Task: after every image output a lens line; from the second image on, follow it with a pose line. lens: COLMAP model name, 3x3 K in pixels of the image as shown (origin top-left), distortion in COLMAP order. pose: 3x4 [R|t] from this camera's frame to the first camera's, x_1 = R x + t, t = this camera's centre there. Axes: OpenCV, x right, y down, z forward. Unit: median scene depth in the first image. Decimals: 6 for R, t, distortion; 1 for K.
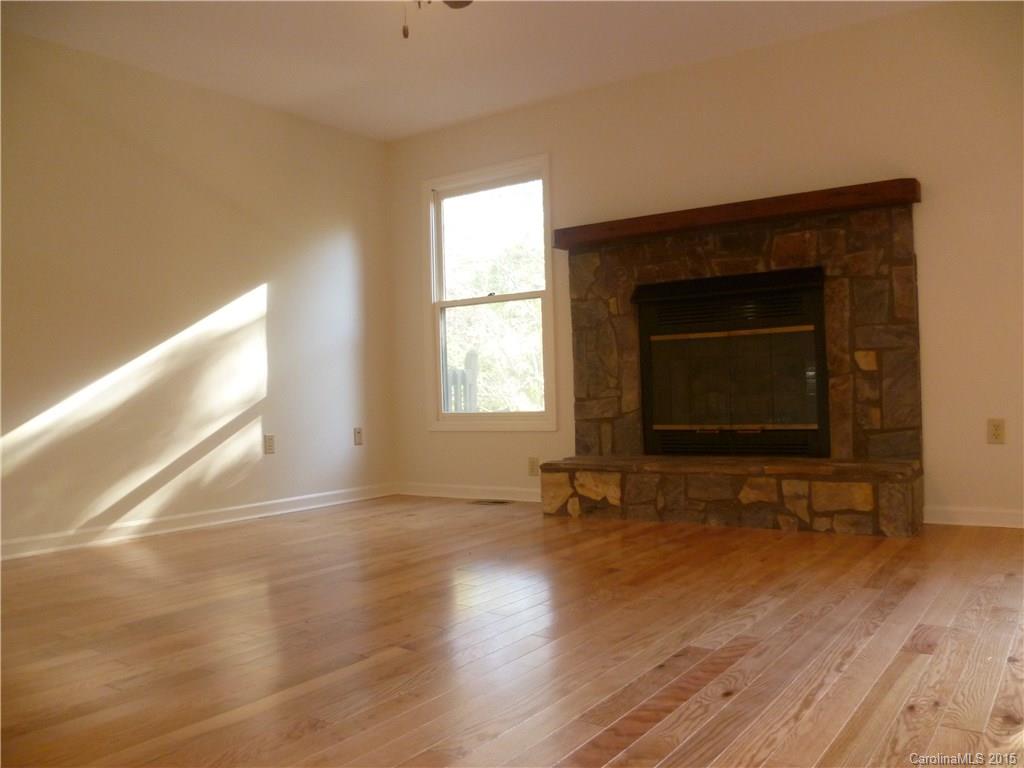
lens RADIAL K [[845.3, 0, 520.9], [0, 845.3, 385.1], [0, 0, 1]] dist [-0.081121, 0.019531]
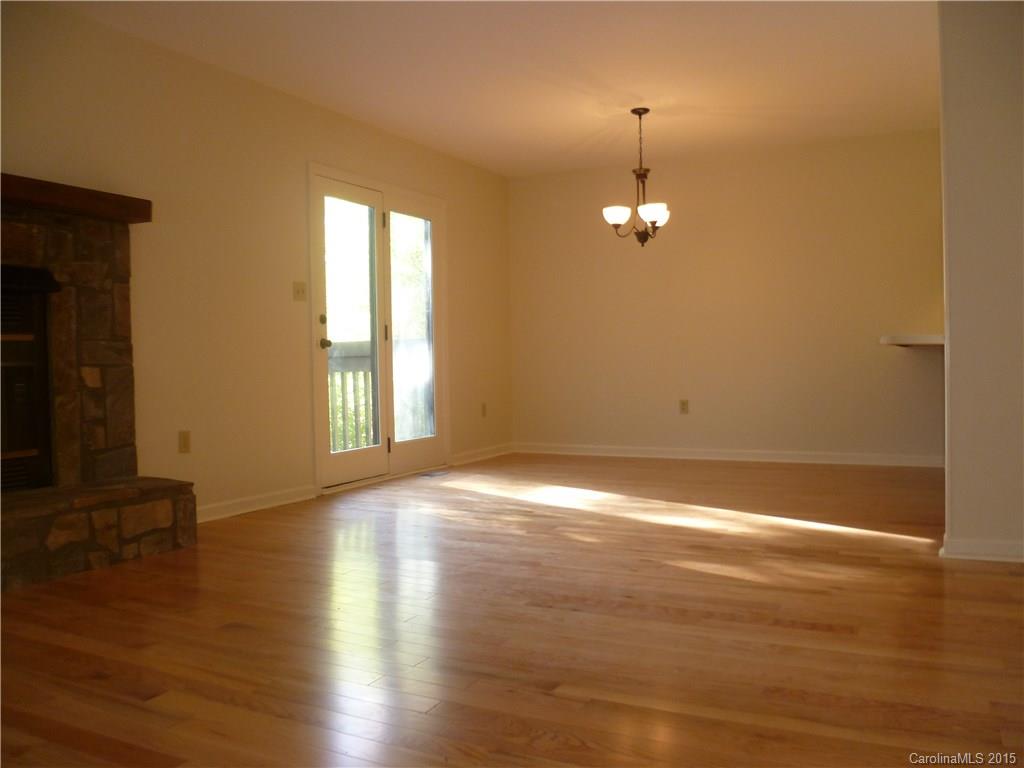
lens RADIAL K [[845.3, 0, 511.9], [0, 845.3, 389.8], [0, 0, 1]] dist [-0.081121, 0.019531]
pose [[-0.128102, 0.003426, 0.991755, -0.570598], [0.017858, 0.999840, -0.001147, -0.005493], [-0.991600, 0.017564, -0.128142, 0.637492]]
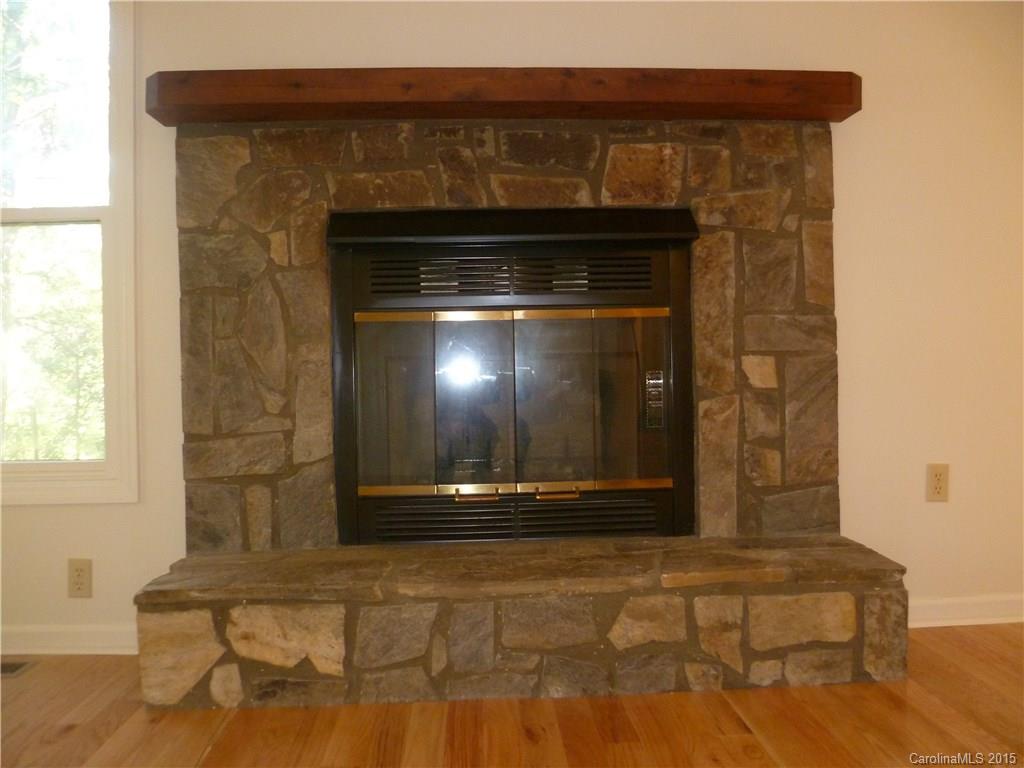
lens RADIAL K [[845.3, 0, 507.2], [0, 845.3, 387.6], [0, 0, 1]] dist [-0.081121, 0.019531]
pose [[0.796561, 0.007938, 0.604507, -0.093805], [-0.009983, 0.999950, 0.000024, -0.015980], [-0.604476, -0.006054, 0.796600, 0.619456]]
